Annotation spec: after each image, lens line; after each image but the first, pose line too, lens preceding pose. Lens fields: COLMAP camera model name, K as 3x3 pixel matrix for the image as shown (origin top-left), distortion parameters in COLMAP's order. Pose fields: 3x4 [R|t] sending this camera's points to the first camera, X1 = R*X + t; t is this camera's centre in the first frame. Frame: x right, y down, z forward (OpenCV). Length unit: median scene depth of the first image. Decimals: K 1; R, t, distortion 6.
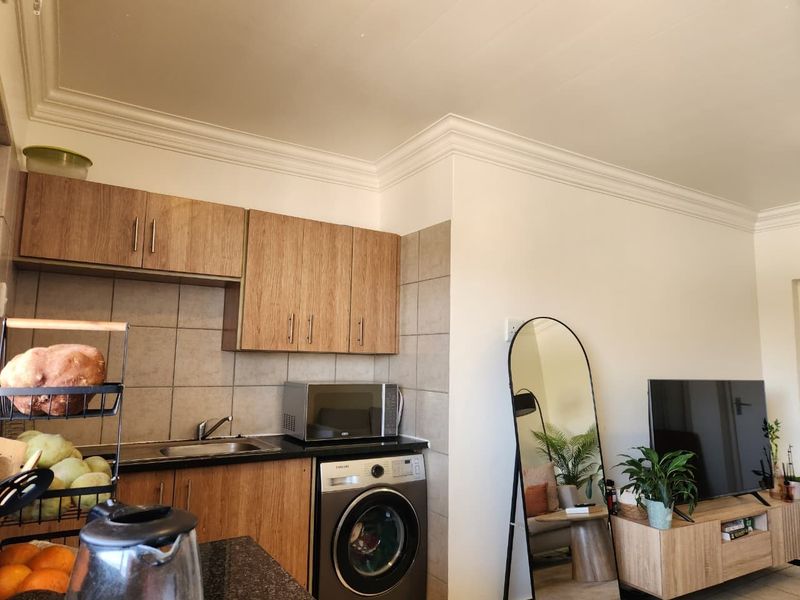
lens RADIAL K [[532.2, 0, 395.9], [0, 532.2, 303.4], [0, 0, 1]] dist [0.062136, -0.041557]
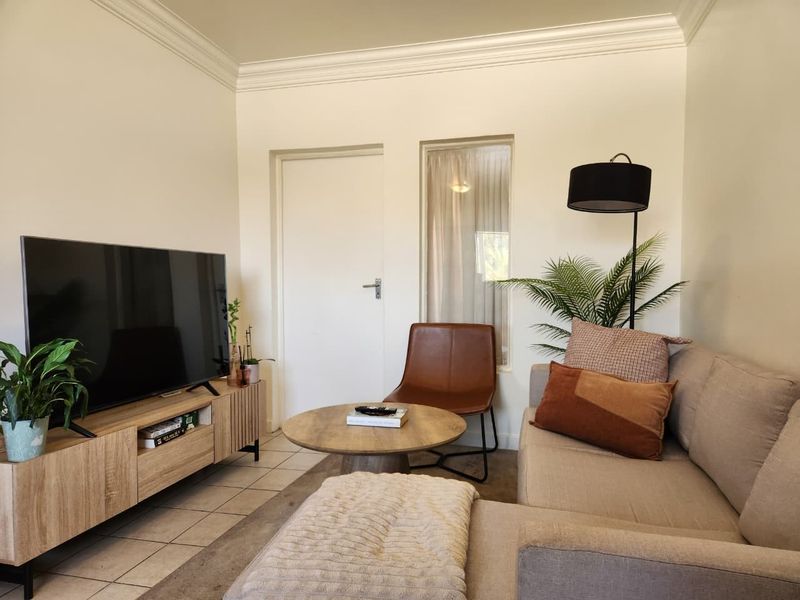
lens RADIAL K [[532.2, 0, 402.1], [0, 532.2, 306.4], [0, 0, 1]] dist [0.062136, -0.041557]
pose [[0.720599, -0.050198, 0.691533, 0.321554], [-0.059812, 0.989157, 0.134128, 0.102641], [-0.690768, -0.138015, 0.709783, 0.217056]]
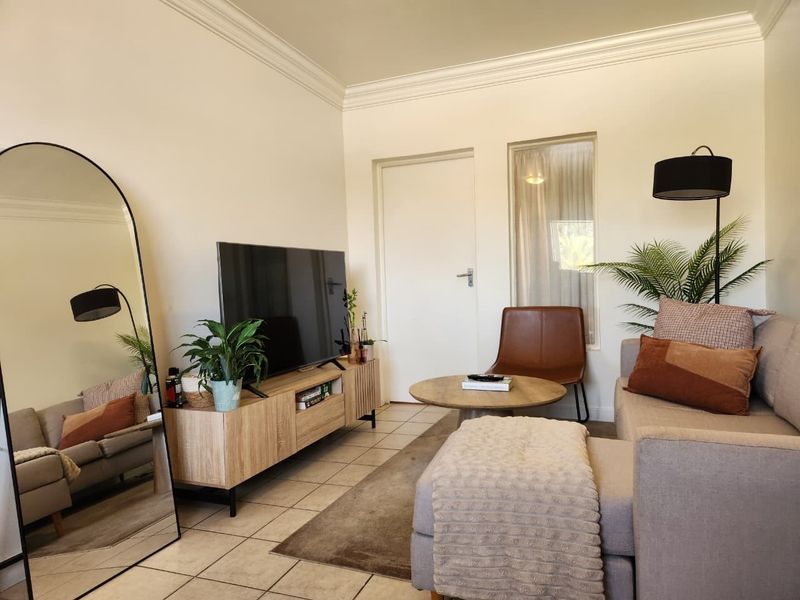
lens RADIAL K [[532.2, 0, 402.1], [0, 532.2, 298.3], [0, 0, 1]] dist [0.062136, -0.041557]
pose [[0.799298, -0.066715, 0.597220, 0.184175], [-0.017318, 0.990848, 0.133865, 0.103332], [-0.600686, -0.117340, 0.790828, 0.157536]]
